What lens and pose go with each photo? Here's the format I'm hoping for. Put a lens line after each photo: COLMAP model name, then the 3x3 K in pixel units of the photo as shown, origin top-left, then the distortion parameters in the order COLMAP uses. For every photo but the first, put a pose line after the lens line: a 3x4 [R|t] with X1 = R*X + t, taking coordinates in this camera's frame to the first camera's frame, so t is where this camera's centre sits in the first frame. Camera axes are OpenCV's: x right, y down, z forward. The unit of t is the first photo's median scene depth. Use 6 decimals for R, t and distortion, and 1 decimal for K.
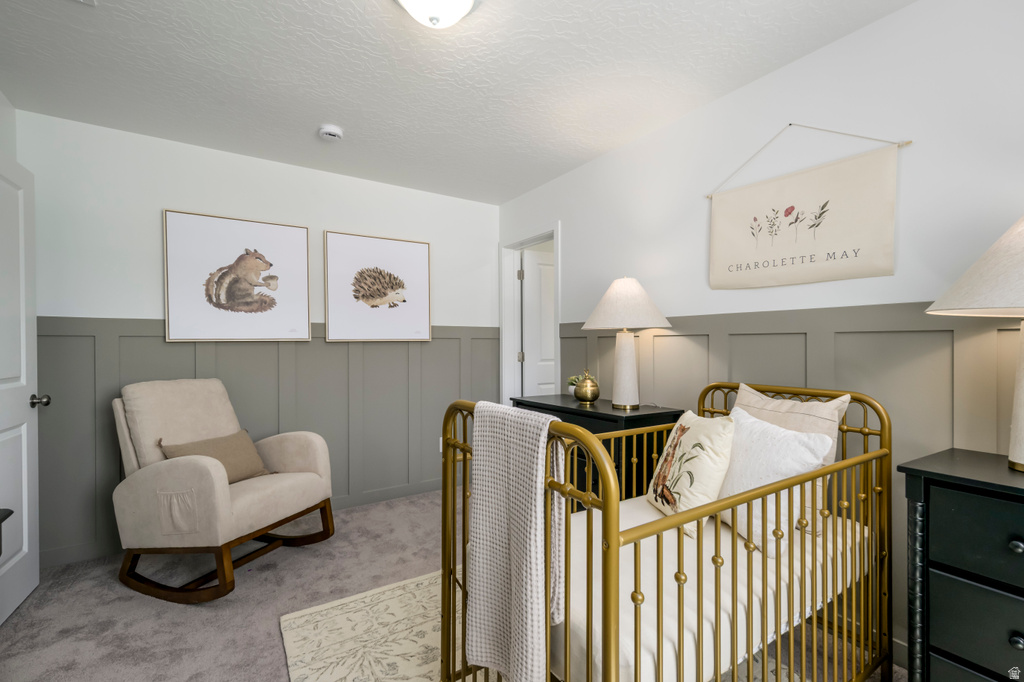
lens RADIAL K [[452.5, 0, 496.8], [0, 452.5, 342.2], [0, 0, 1]] dist [0.009571, 0.000027]
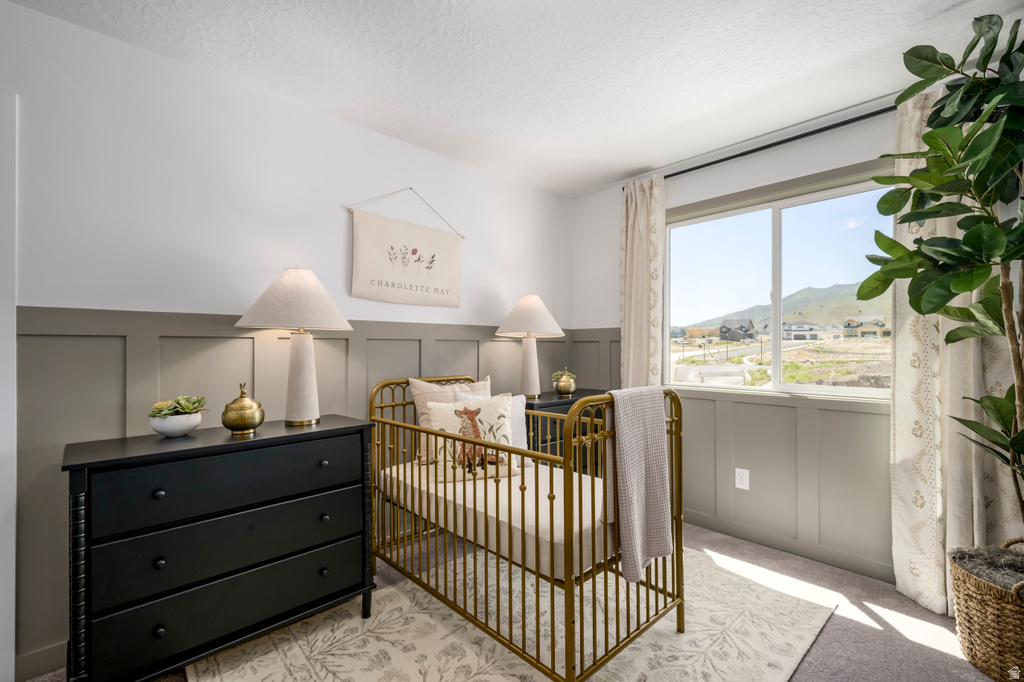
lens RADIAL K [[436.2, 0, 513.5], [0, 436.2, 347.8], [0, 0, 1]] dist [-0.000338, -0.000145]
pose [[-0.168658, 0.001553, 0.985673, -0.698645], [-0.007358, 0.999969, -0.002834, 0.004517], [-0.985647, -0.007731, -0.168641, 0.914647]]
